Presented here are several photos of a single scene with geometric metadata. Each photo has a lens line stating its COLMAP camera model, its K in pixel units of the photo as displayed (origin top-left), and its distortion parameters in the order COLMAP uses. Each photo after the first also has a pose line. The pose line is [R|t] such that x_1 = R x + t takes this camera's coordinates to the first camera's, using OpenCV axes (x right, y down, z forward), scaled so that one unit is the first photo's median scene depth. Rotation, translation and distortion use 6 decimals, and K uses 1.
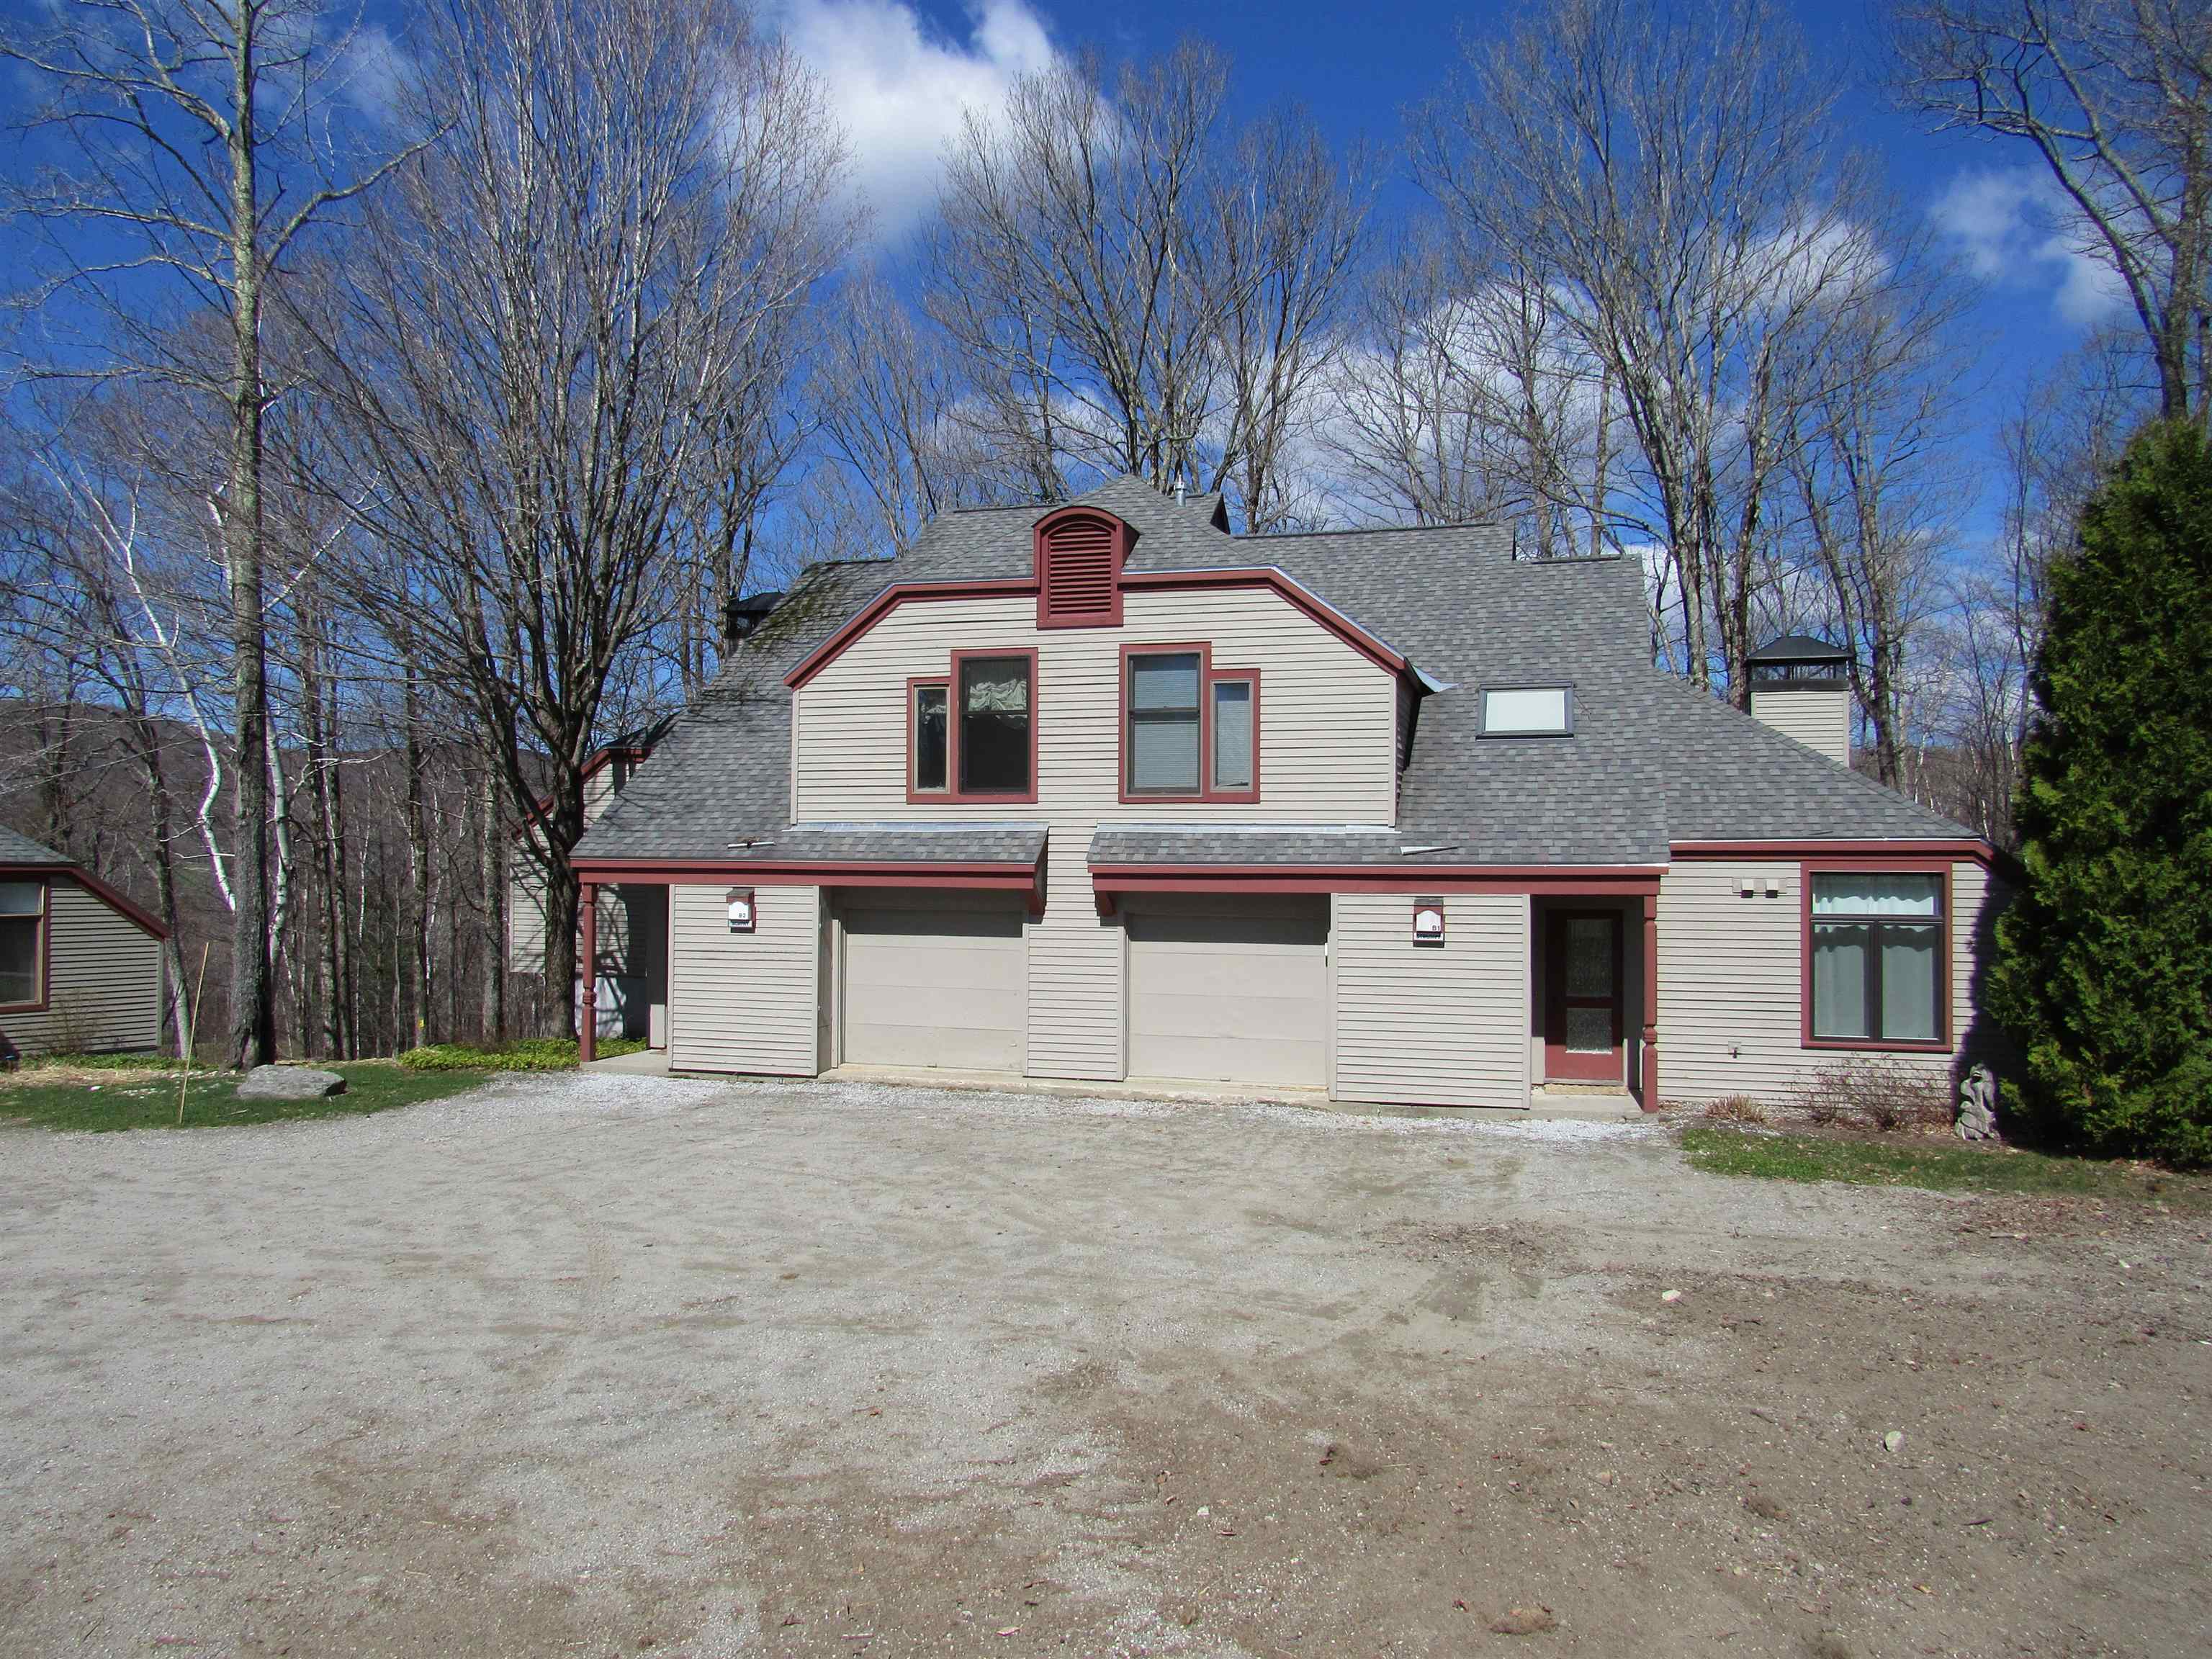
lens RADIAL K [[1587.7, 0, 1104.7], [0, 1587.7, 831.5], [0, 0, 1]] dist [-0.025505, 0.010908]
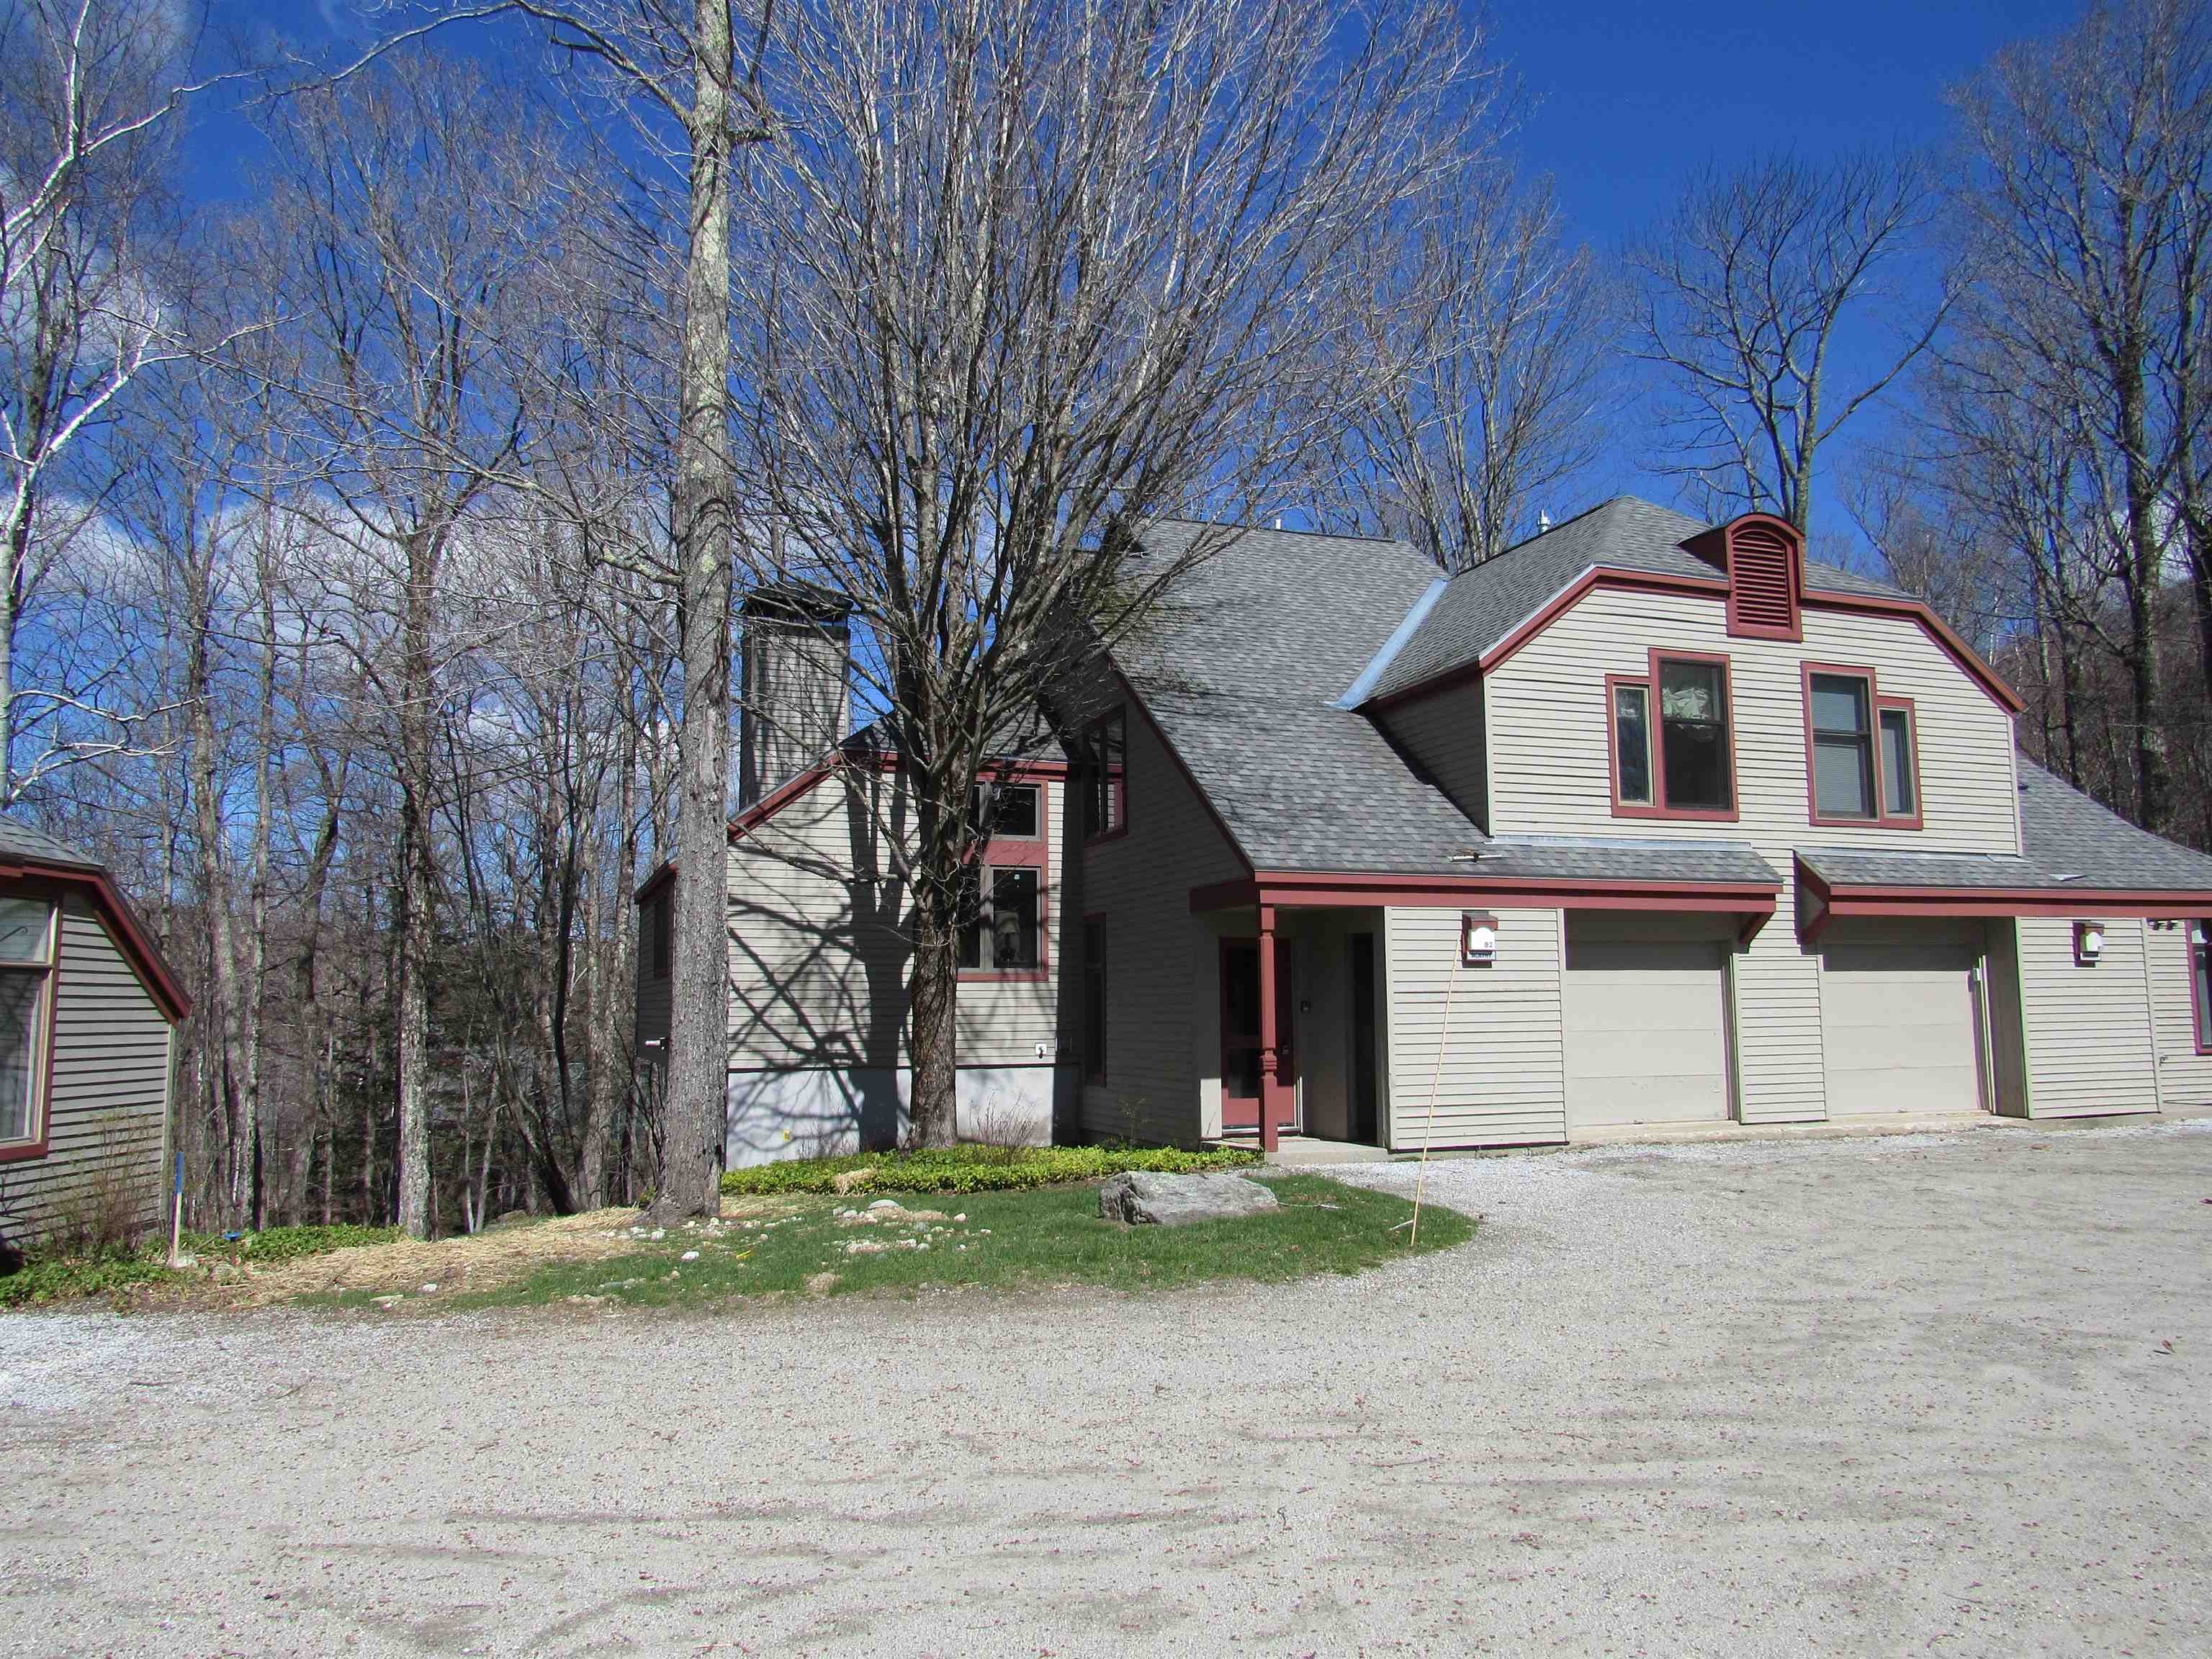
lens RADIAL K [[1587.7, 0, 1104.9], [0, 1587.7, 826.8], [0, 0, 1]] dist [-0.025505, 0.010908]
pose [[0.804433, 0.054172, 0.591568, -0.872616], [0.002203, 0.995554, -0.094162, 0.069684], [-0.594039, 0.077051, 0.800737, 0.482236]]
